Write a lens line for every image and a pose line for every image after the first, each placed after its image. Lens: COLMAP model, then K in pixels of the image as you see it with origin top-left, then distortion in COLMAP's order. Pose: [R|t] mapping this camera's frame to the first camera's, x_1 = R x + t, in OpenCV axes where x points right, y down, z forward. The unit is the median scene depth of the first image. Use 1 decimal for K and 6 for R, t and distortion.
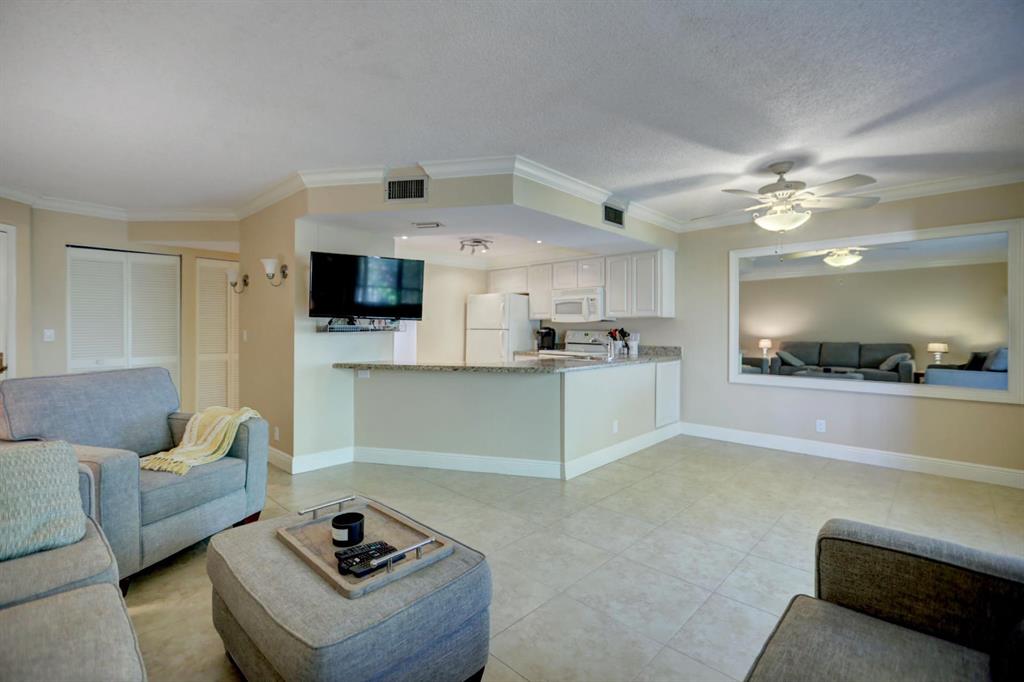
lens RADIAL K [[460.8, 0, 509.2], [0, 460.8, 330.1], [0, 0, 1]] dist [0.006758, 0.000132]
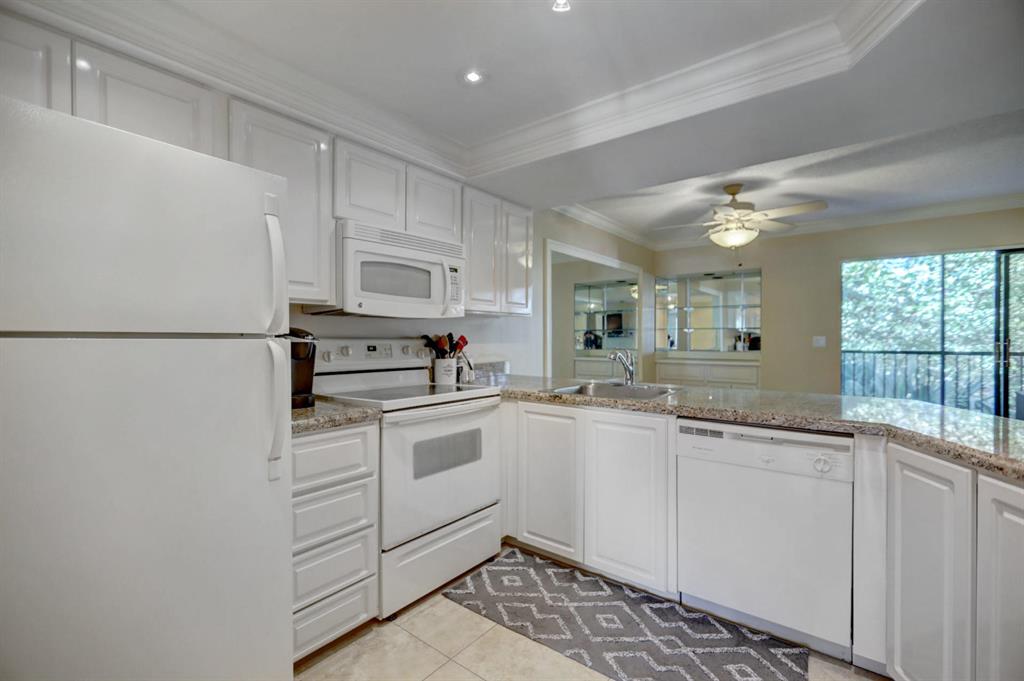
lens RADIAL K [[460.8, 0, 519.4], [0, 460.8, 338.5], [0, 0, 1]] dist [0.006758, 0.000132]
pose [[-0.111359, -0.002772, 0.993776, -0.447346], [0.006664, 0.999972, 0.003536, 0.000104], [-0.993758, 0.007016, -0.111337, 1.597928]]
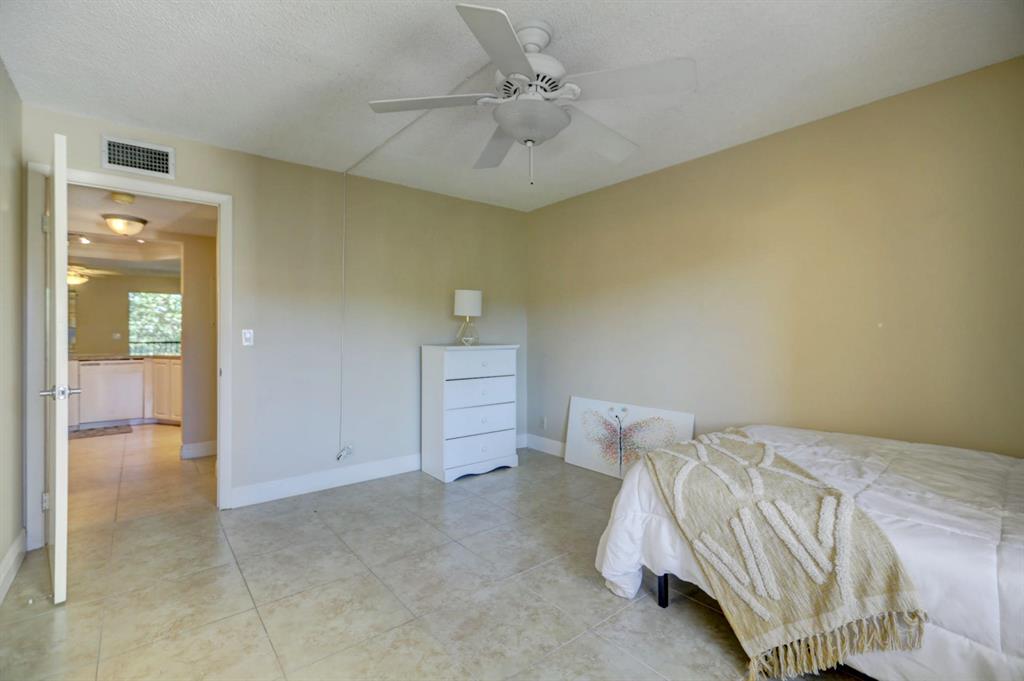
lens RADIAL K [[460.8, 0, 511.9], [0, 460.8, 336.0], [0, 0, 1]] dist [0.006758, 0.000132]
pose [[-0.991163, 0.002440, 0.132629, -1.630733], [0.004019, 0.999924, 0.011636, 0.002020], [-0.132591, 0.012066, -0.991097, 2.759508]]
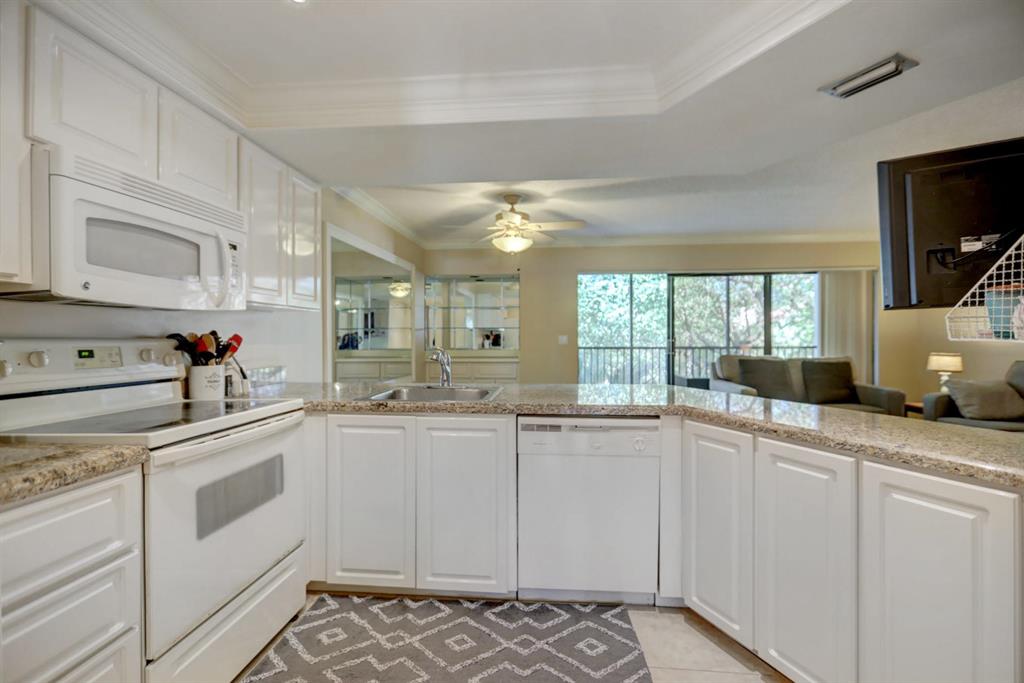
lens RADIAL K [[460.8, 0, 521.6], [0, 460.8, 337.7], [0, 0, 1]] dist [0.006758, 0.000132]
pose [[-0.630707, -0.001856, 0.776019, -0.349585], [0.006609, 0.999948, 0.007763, -0.000588], [-0.775993, 0.010025, -0.630662, 1.699940]]
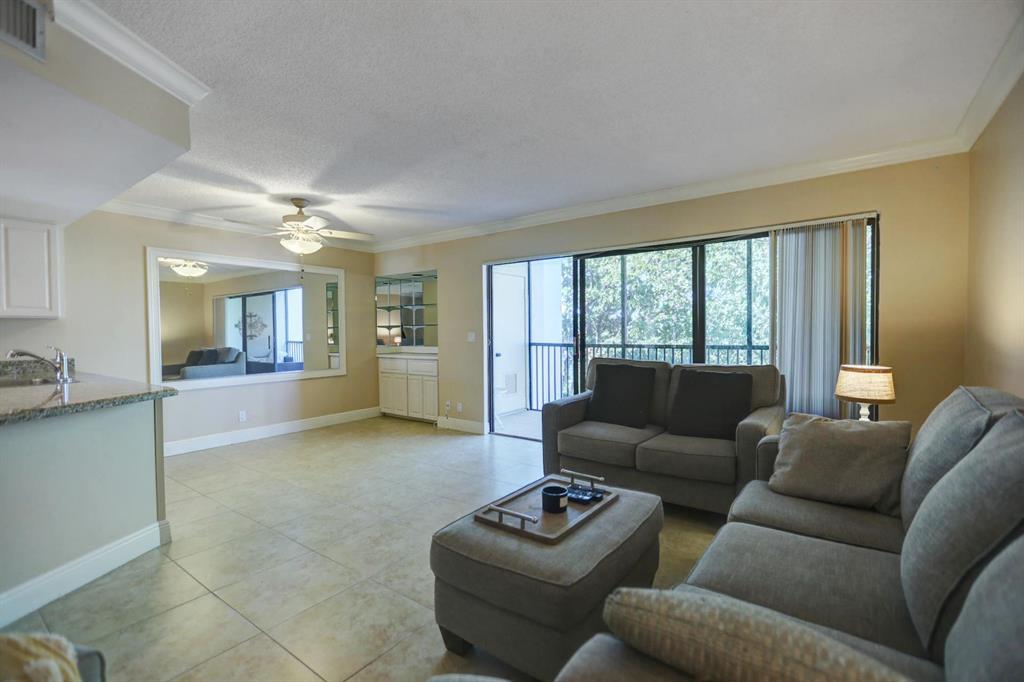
lens RADIAL K [[460.8, 0, 510.9], [0, 460.8, 333.5], [0, 0, 1]] dist [0.006758, 0.000132]
pose [[-0.128376, -0.005787, 0.991709, -0.702985], [0.014197, 0.999870, 0.007673, -0.000645], [-0.991624, 0.015064, -0.128277, 0.587302]]
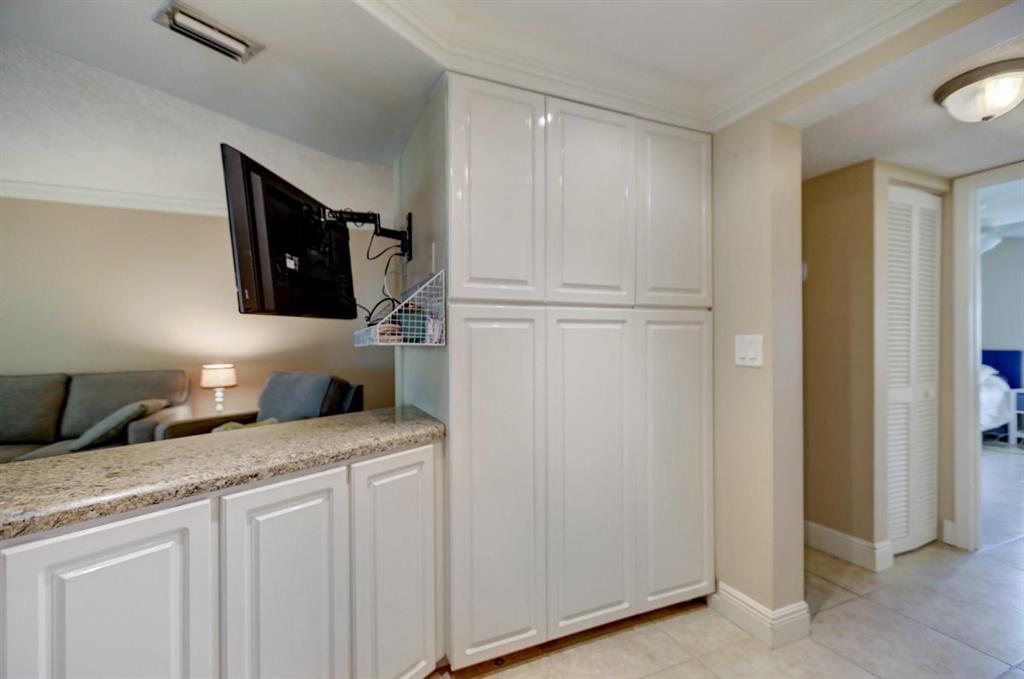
lens RADIAL K [[460.8, 0, 520.6], [0, 460.8, 345.0], [0, 0, 1]] dist [0.006758, 0.000132]
pose [[-0.381532, 0.011833, -0.924280, 0.078358], [0.004735, 0.999930, 0.010847, 0.002503], [0.924343, -0.000238, -0.381562, 1.514855]]
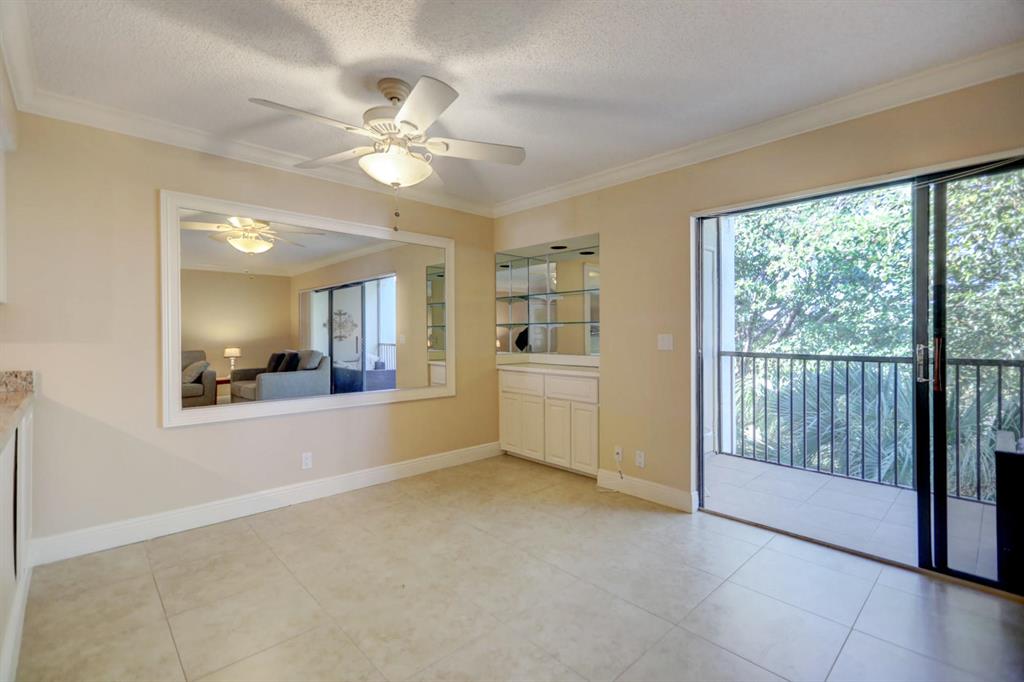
lens RADIAL K [[460.8, 0, 509.6], [0, 460.8, 334.6], [0, 0, 1]] dist [0.006758, 0.000132]
pose [[0.053381, -0.000264, 0.998574, -0.072254], [0.005042, 0.999987, -0.000006, 0.005292], [-0.998561, 0.005035, 0.053382, 0.778857]]
